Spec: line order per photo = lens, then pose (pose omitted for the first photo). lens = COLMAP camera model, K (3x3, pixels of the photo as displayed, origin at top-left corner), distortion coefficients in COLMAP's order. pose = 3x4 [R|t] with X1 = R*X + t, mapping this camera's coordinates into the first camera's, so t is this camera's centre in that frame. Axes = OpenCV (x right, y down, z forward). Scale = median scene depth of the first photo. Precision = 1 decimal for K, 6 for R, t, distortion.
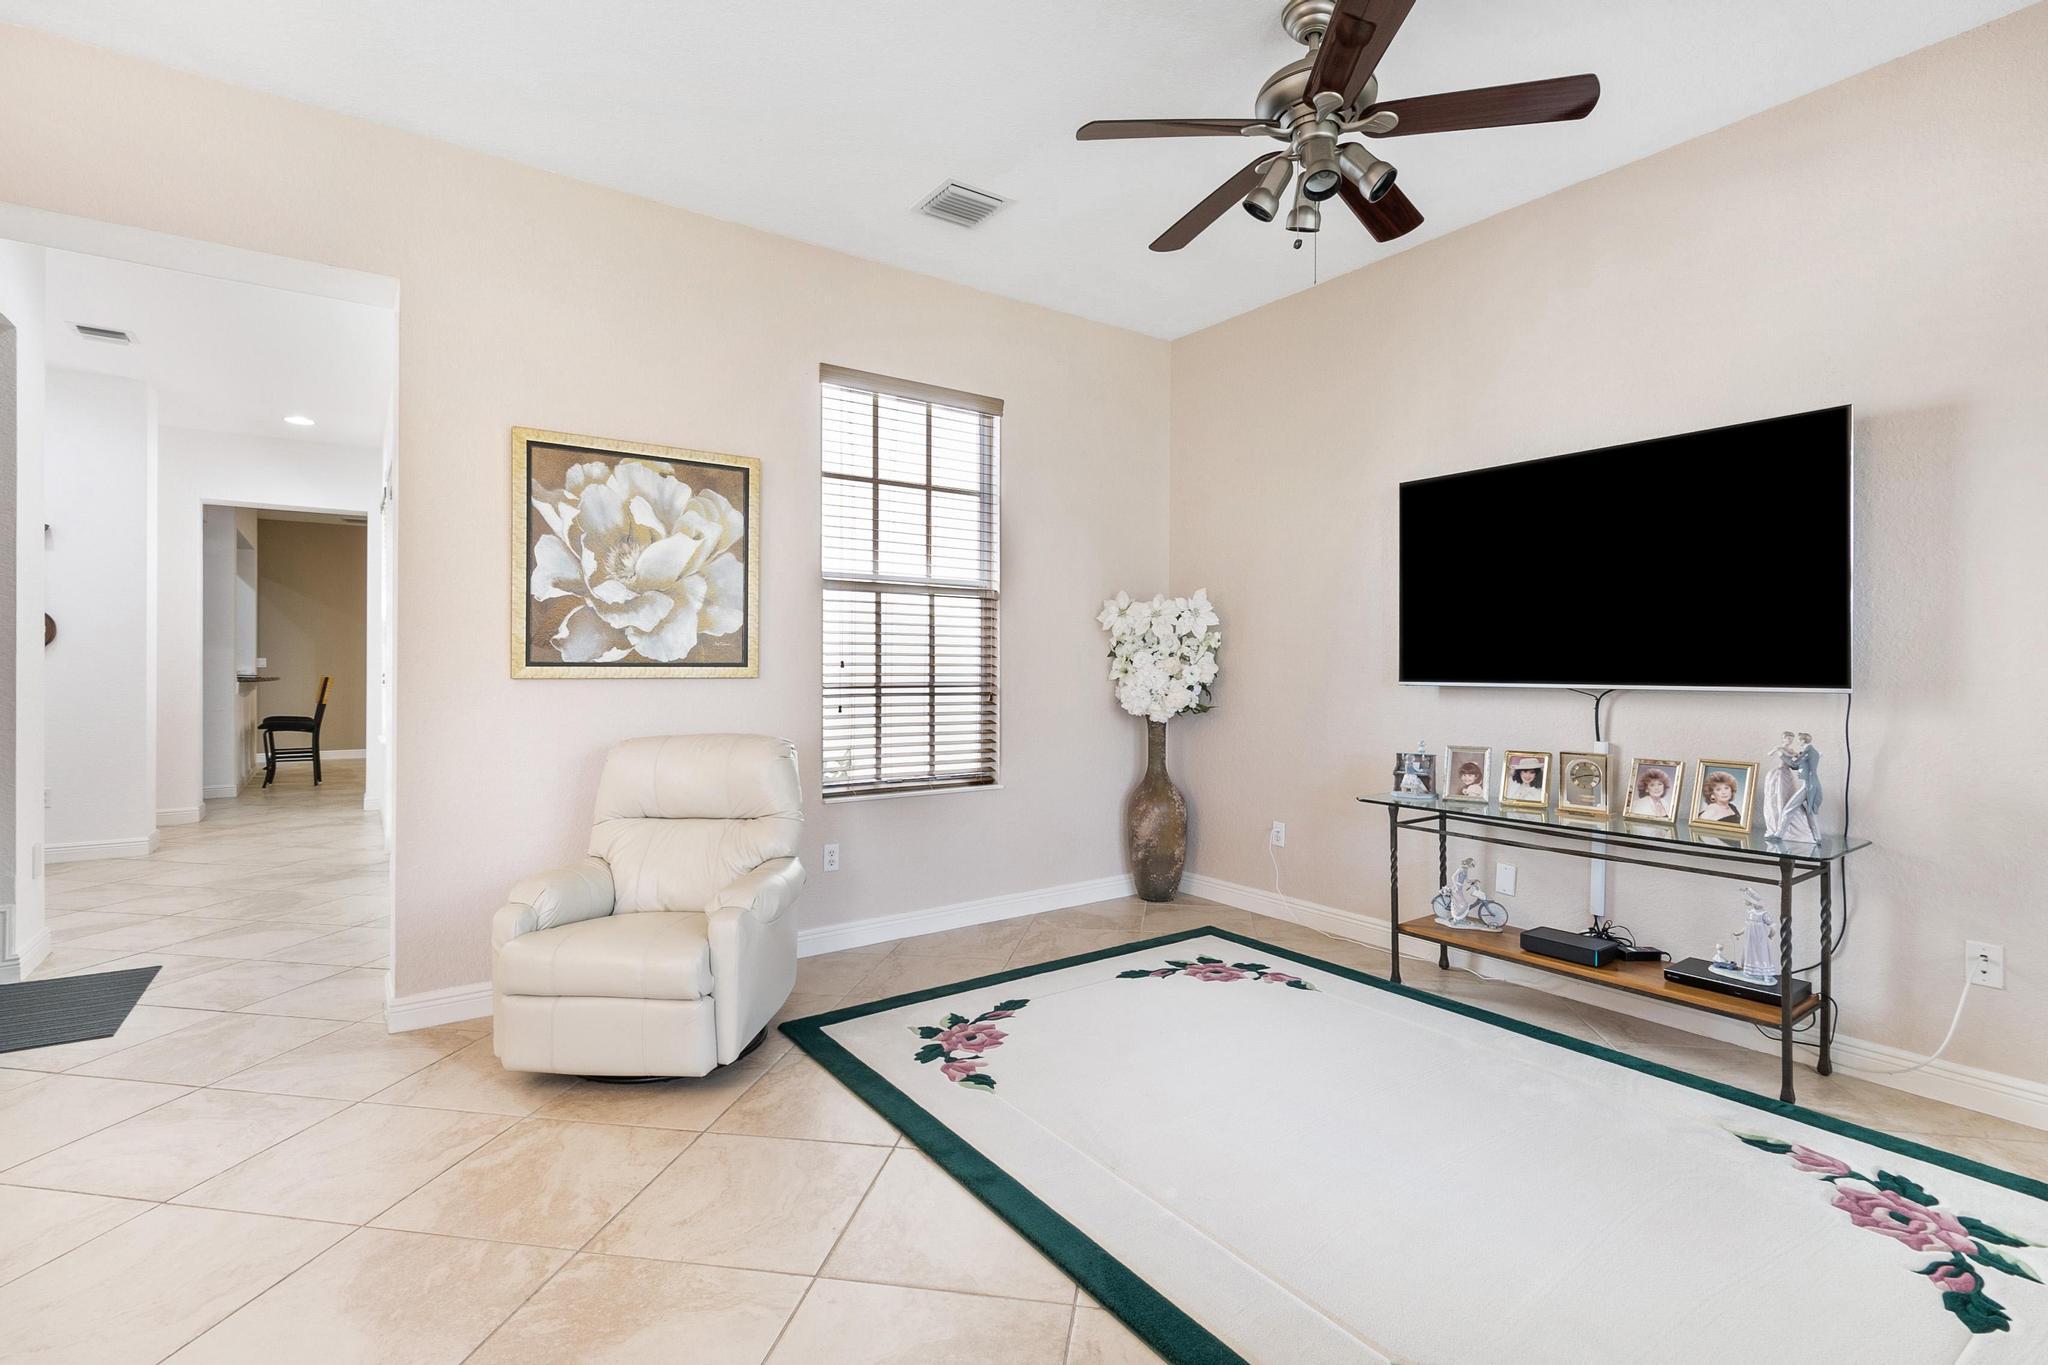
lens RADIAL K [[956.0, 0, 1033.4], [0, 956.0, 669.2], [0, 0, 1]] dist [0.007302, -0.000632]
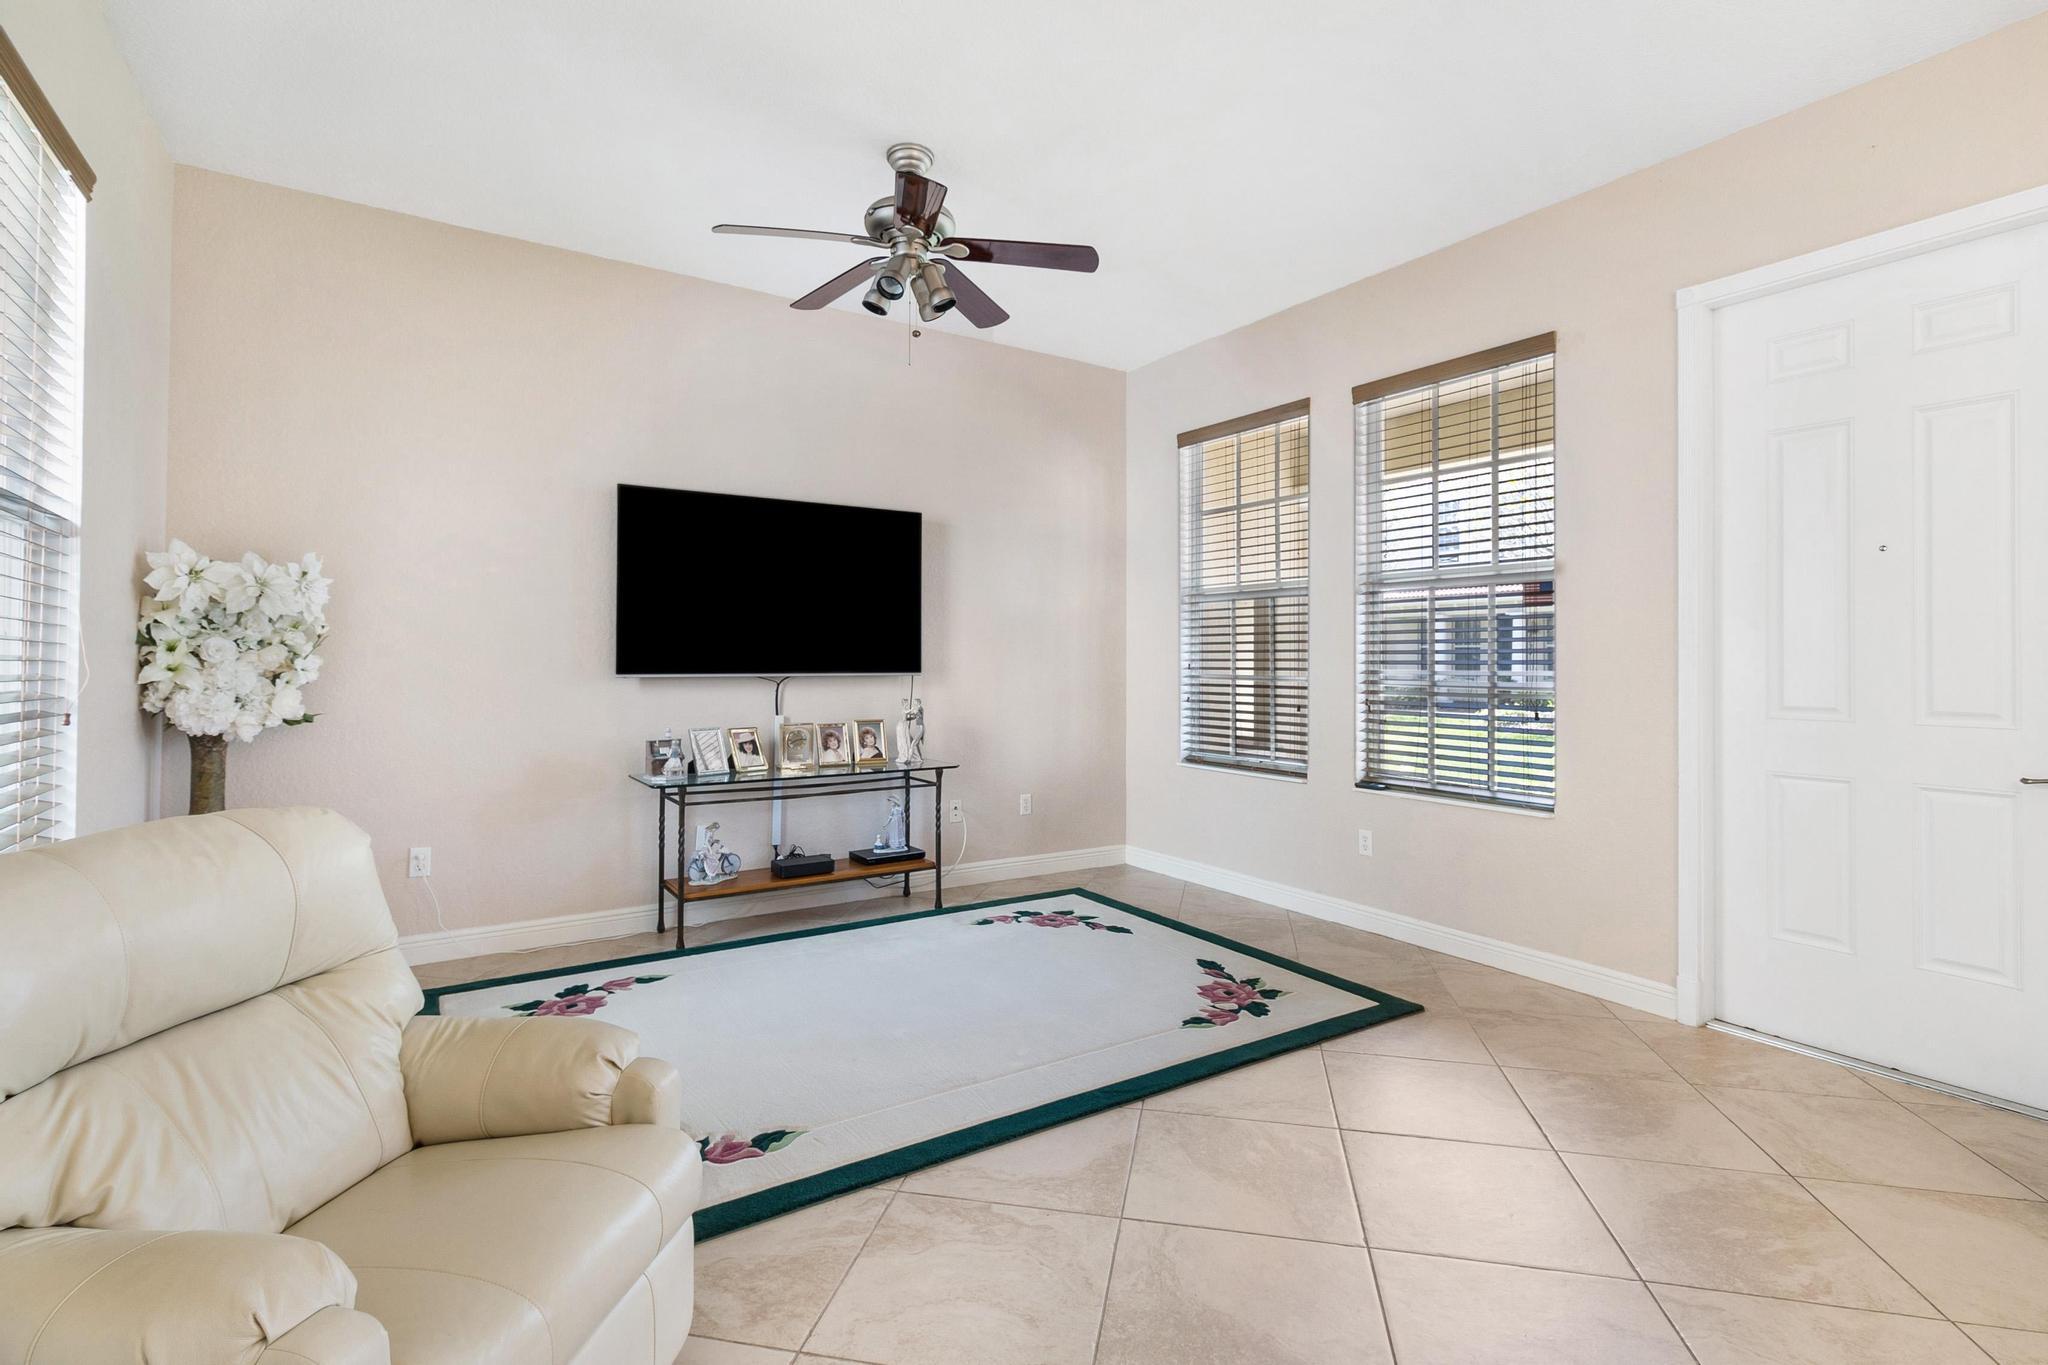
lens RADIAL K [[956.0, 0, 1036.0], [0, 956.0, 666.8], [0, 0, 1]] dist [0.007302, -0.000632]
pose [[0.033722, -0.009231, 0.999389, -0.789255], [0.000184, 0.999957, 0.009230, -0.005880], [-0.999431, -0.000127, 0.033722, 0.631390]]
